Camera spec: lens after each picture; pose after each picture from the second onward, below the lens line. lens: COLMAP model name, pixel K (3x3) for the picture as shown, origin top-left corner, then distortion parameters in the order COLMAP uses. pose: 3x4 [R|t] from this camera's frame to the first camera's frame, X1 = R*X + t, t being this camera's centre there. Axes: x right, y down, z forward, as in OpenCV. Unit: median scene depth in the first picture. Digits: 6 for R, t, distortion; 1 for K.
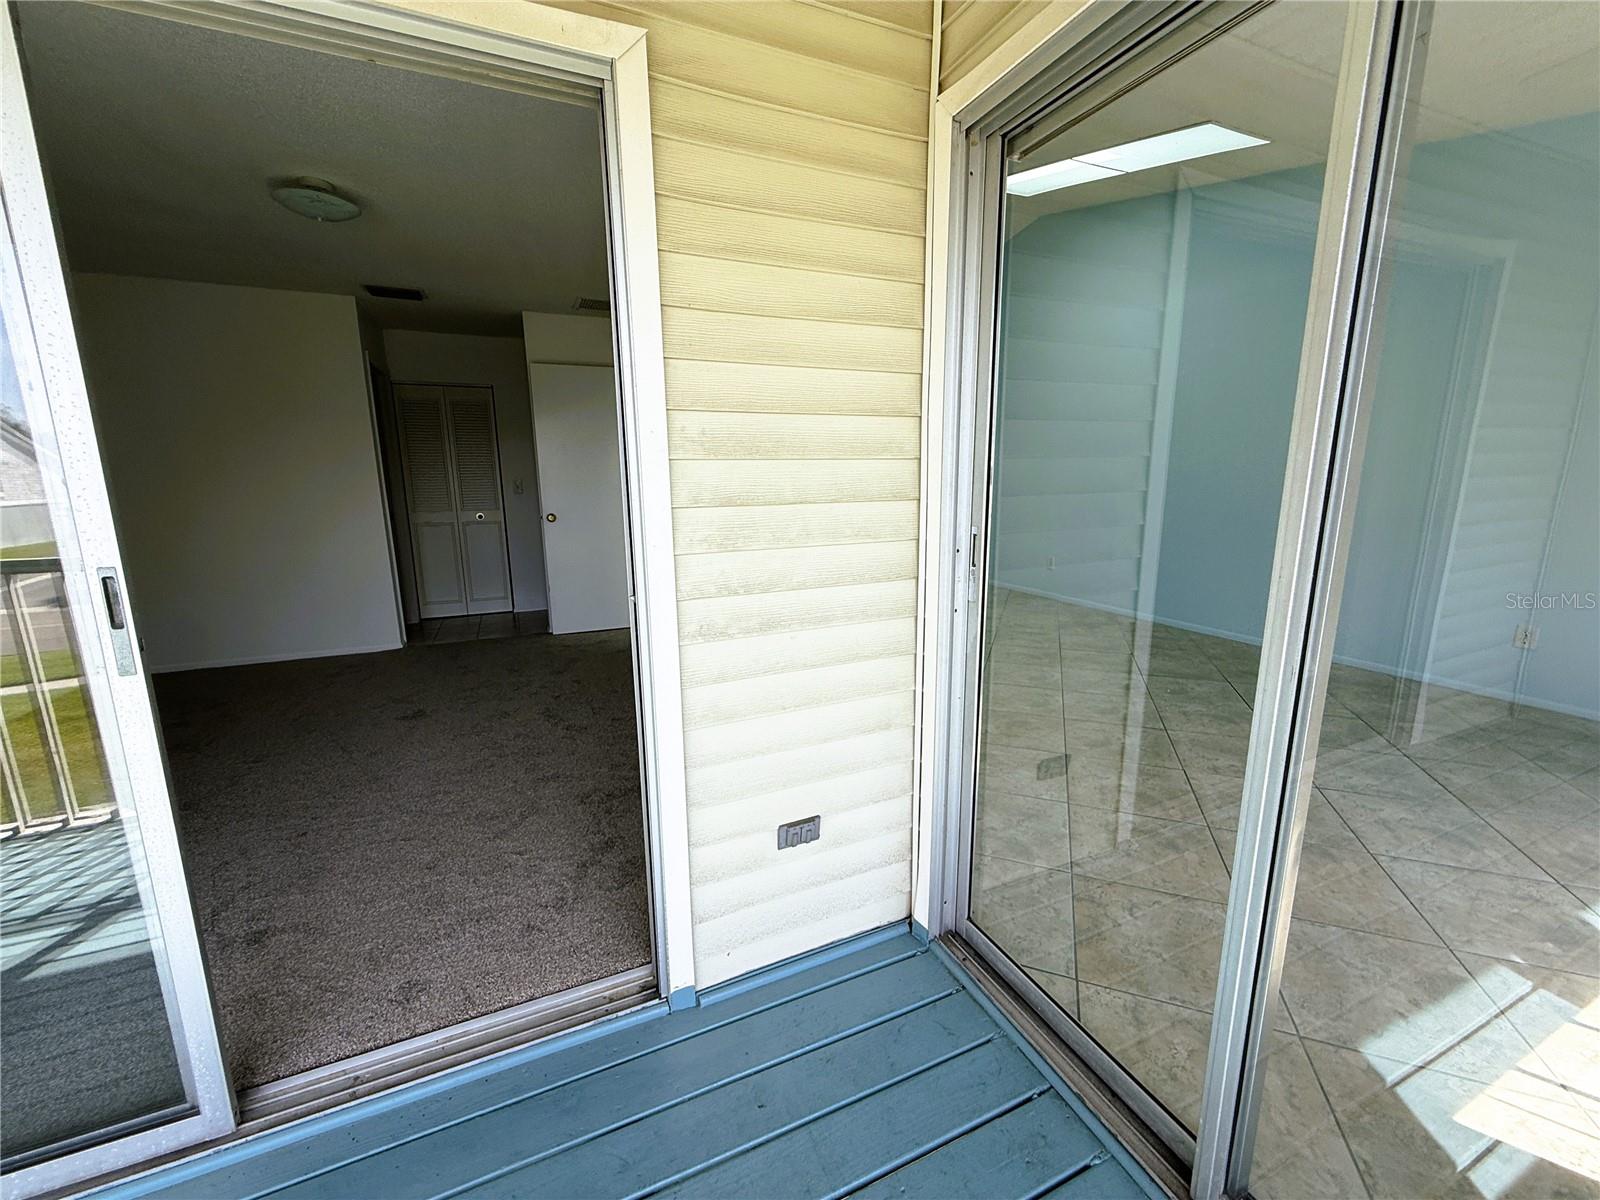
lens RADIAL K [[640.0, 0, 797.6], [0, 640.0, 600.1], [0, 0, 1]] dist [-0.000353, 0.000454]
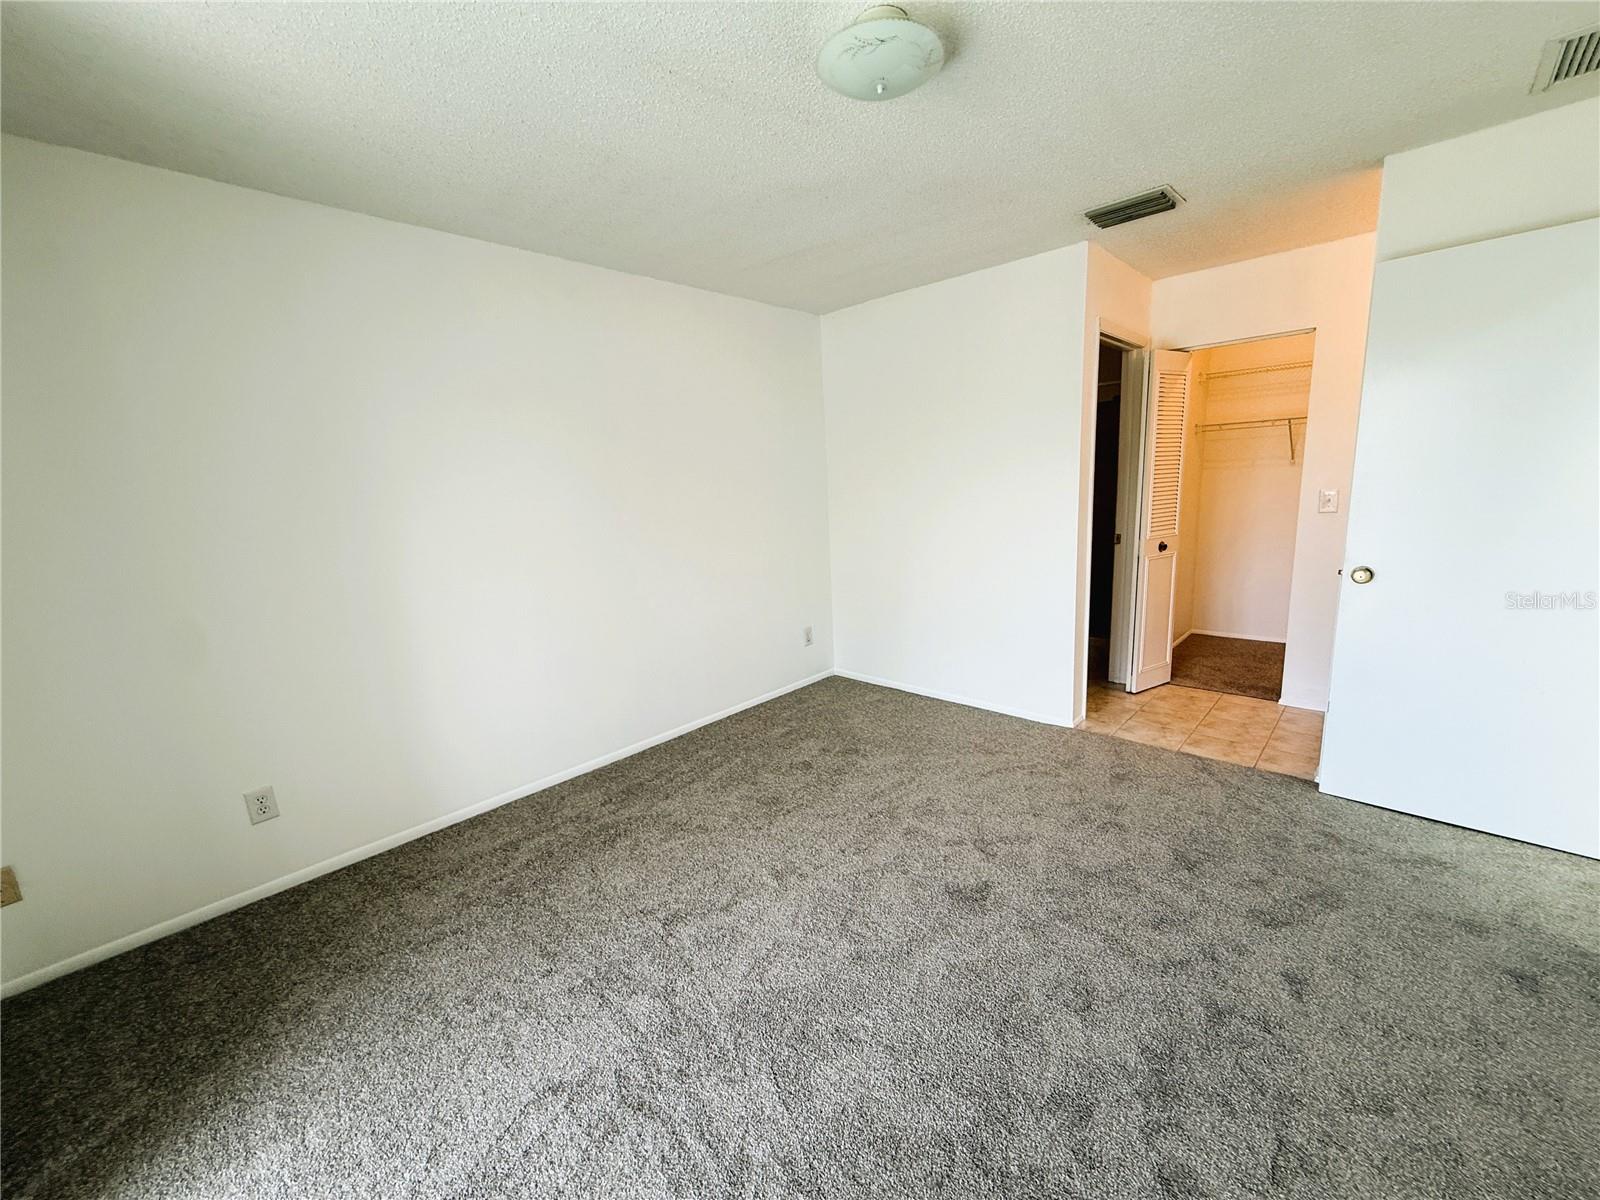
lens RADIAL K [[640.1, 0, 799.3], [0, 640.1, 598.0], [0, 0, 1]] dist [0.001281, 0.000382]
pose [[0.386160, 0.164917, -0.907570, -0.114481], [-0.134695, 0.983423, 0.121389, -0.131692], [0.912545, 0.075370, 0.401972, 0.466264]]
